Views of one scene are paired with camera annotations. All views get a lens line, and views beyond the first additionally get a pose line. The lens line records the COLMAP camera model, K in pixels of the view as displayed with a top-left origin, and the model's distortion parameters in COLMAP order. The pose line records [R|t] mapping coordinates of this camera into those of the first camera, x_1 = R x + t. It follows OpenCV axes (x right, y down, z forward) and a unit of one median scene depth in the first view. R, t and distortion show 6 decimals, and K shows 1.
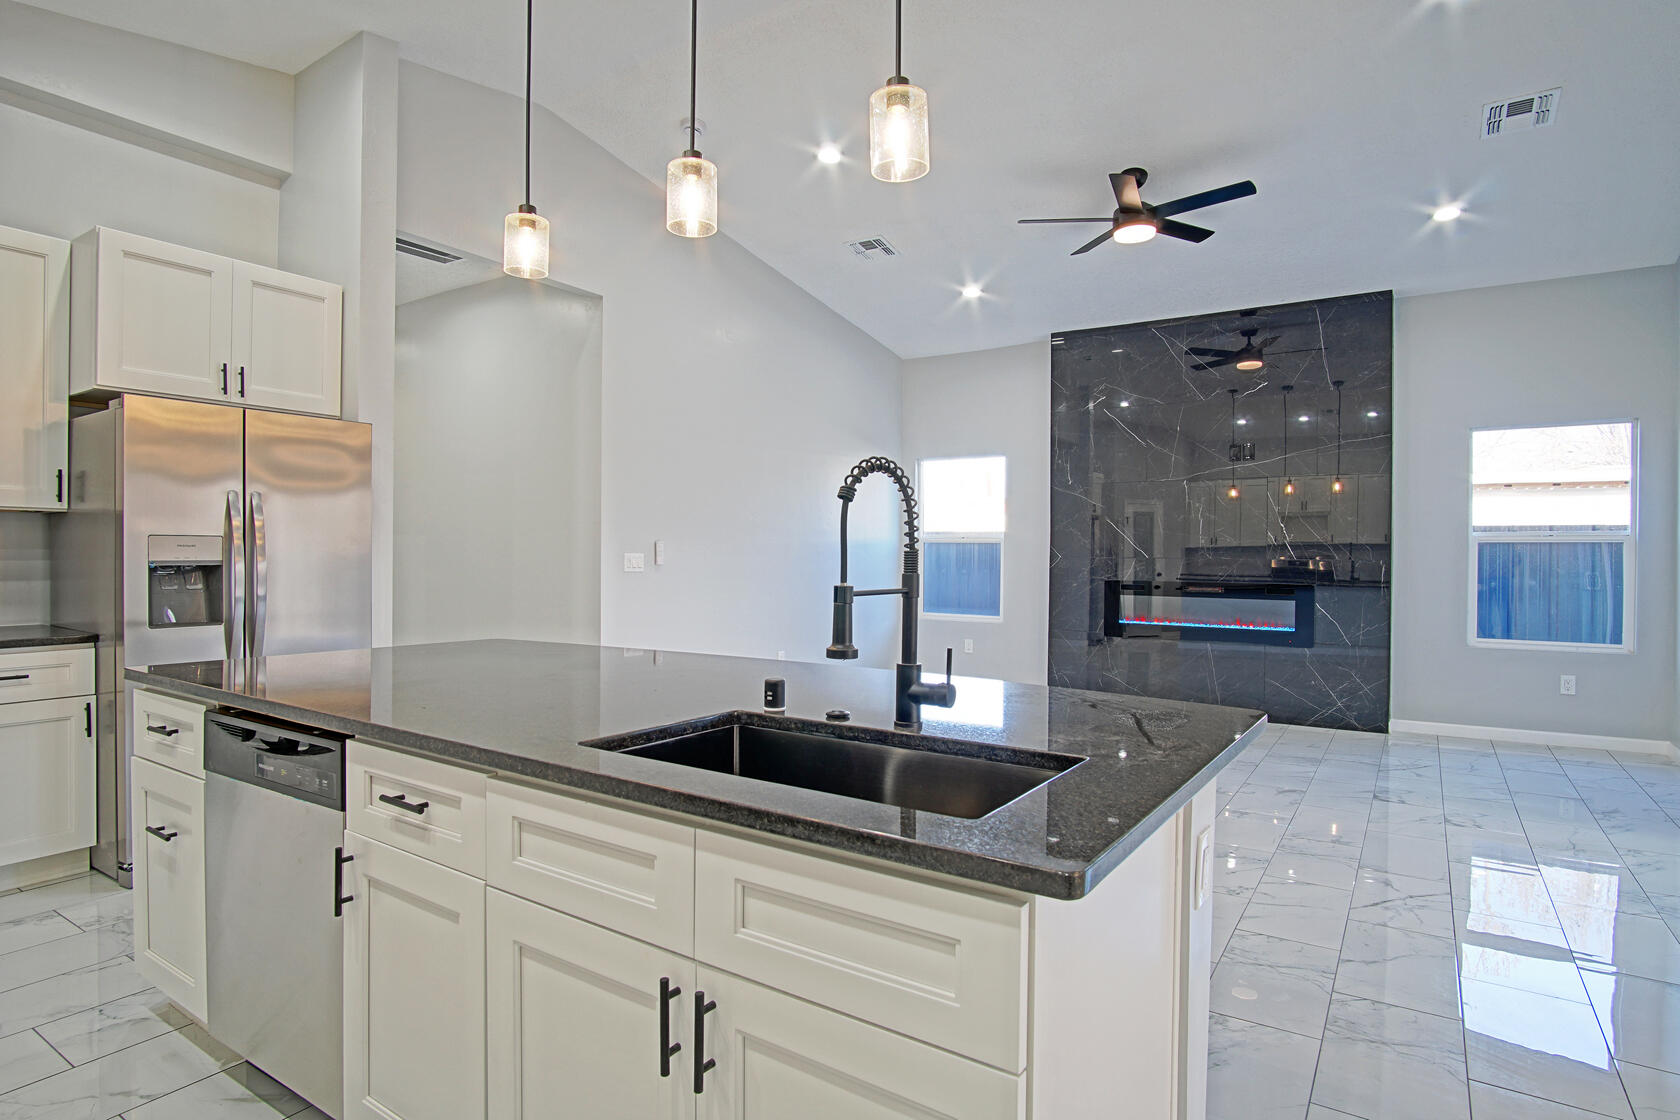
lens RADIAL K [[895.4, 0, 835.9], [0, 895.4, 560.1], [0, 0, 1]] dist [-0.032029, 0.008448]
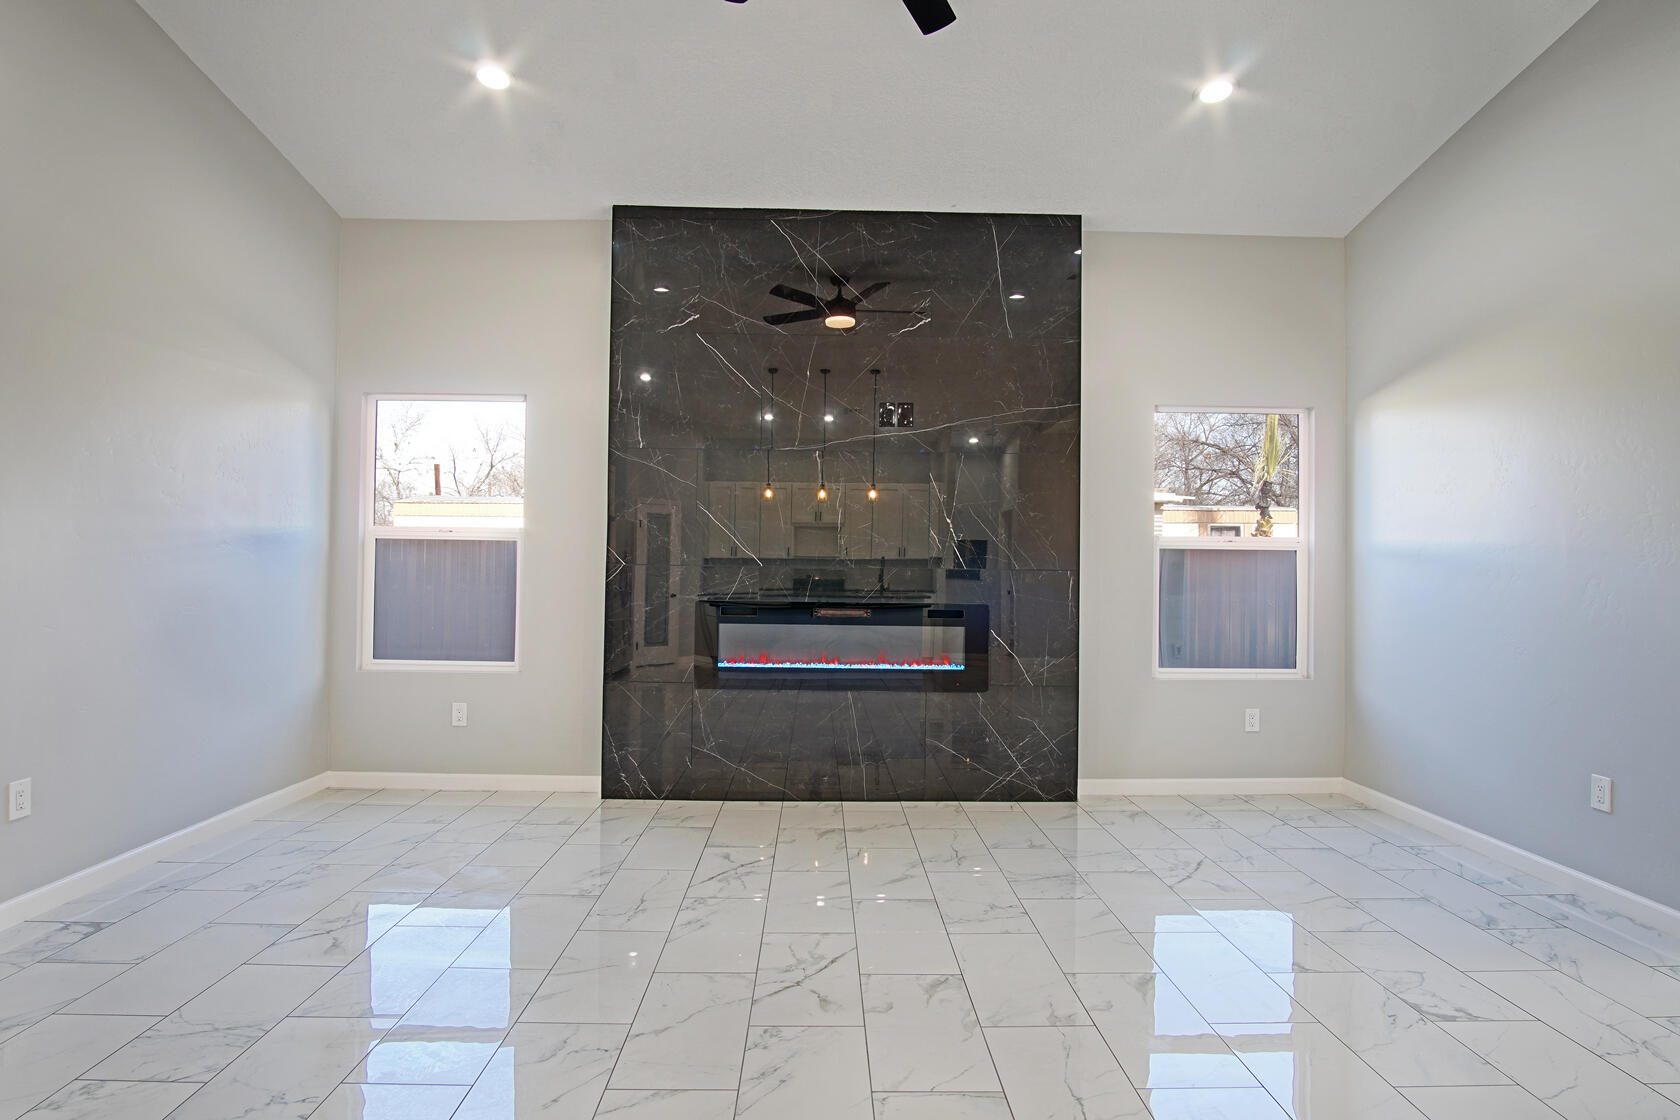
lens RADIAL K [[895.4, 0, 833.5], [0, 895.4, 560.6], [0, 0, 1]] dist [-0.032029, 0.008448]
pose [[0.823314, 0.010227, 0.567494, 0.023879], [-0.001700, 0.999878, -0.015553, 0.004266], [-0.567584, 0.011841, 0.823230, 0.530813]]
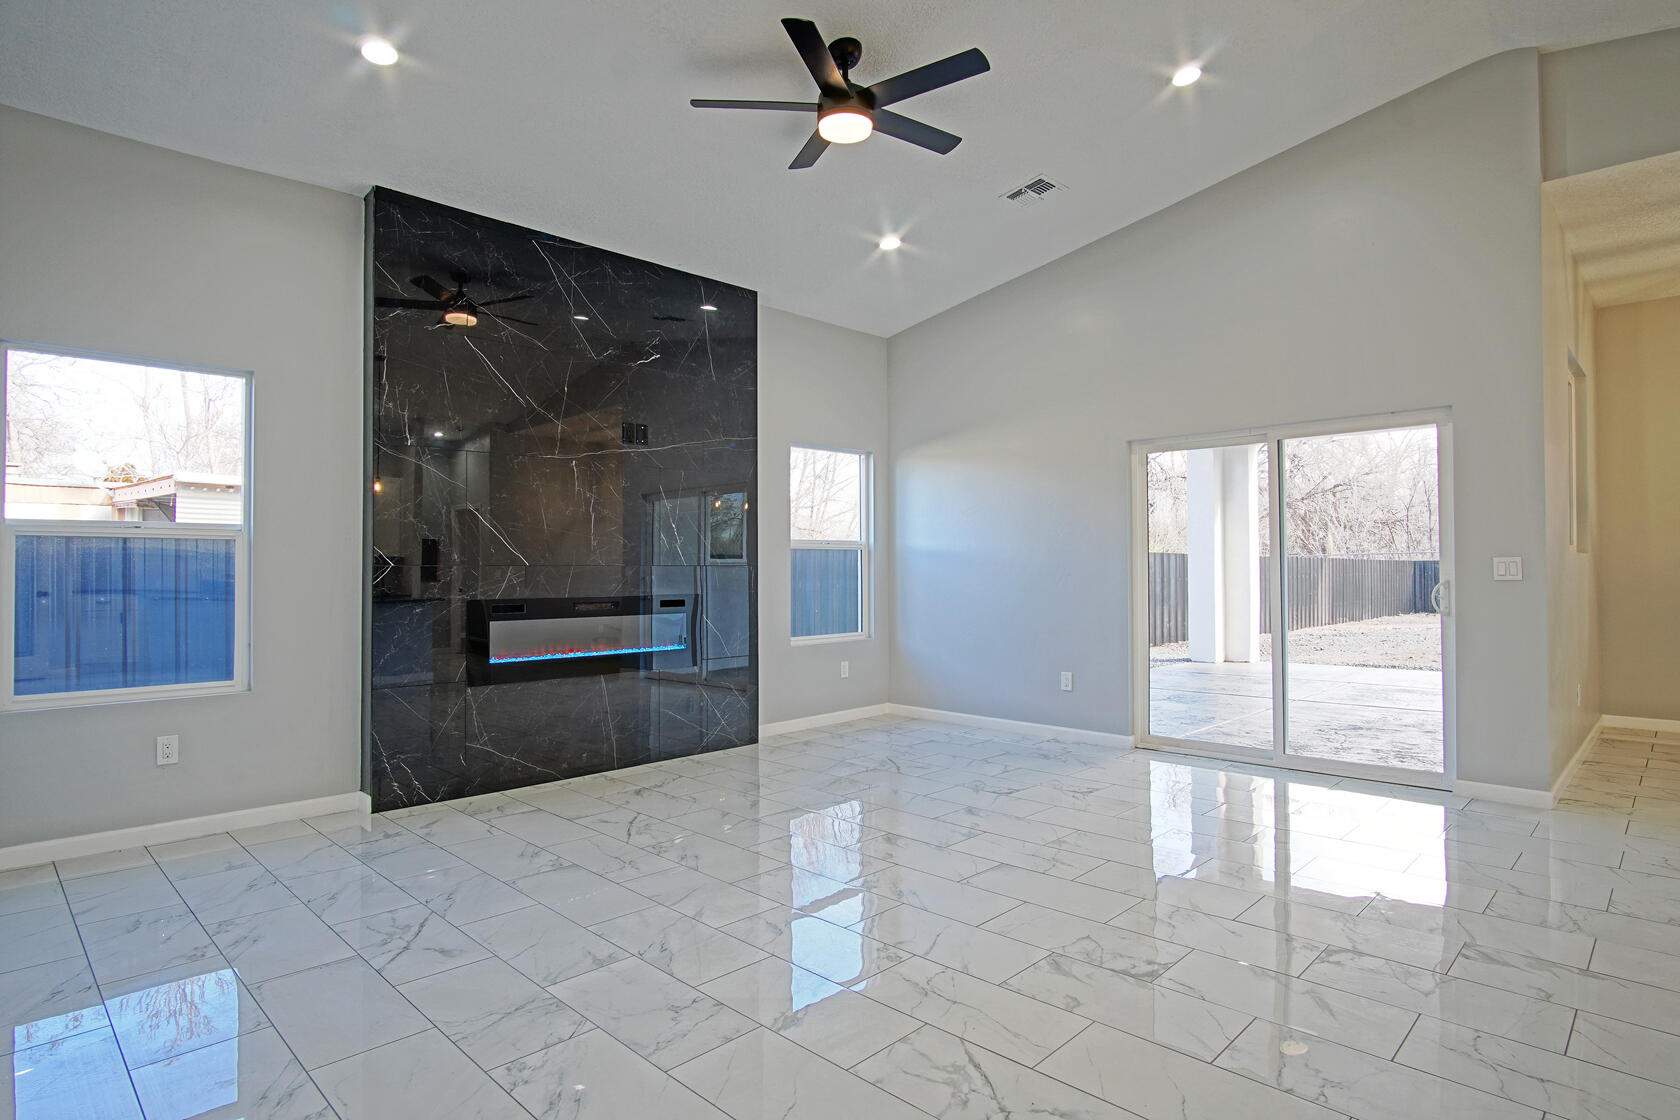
lens RADIAL K [[895.4, 0, 837.0], [0, 895.4, 563.5], [0, 0, 1]] dist [-0.032029, 0.008448]
pose [[0.193246, -0.002519, 0.981147, -0.356674], [0.012366, 0.999924, 0.000131, -0.001418], [-0.981072, 0.012107, 0.193262, 0.778514]]
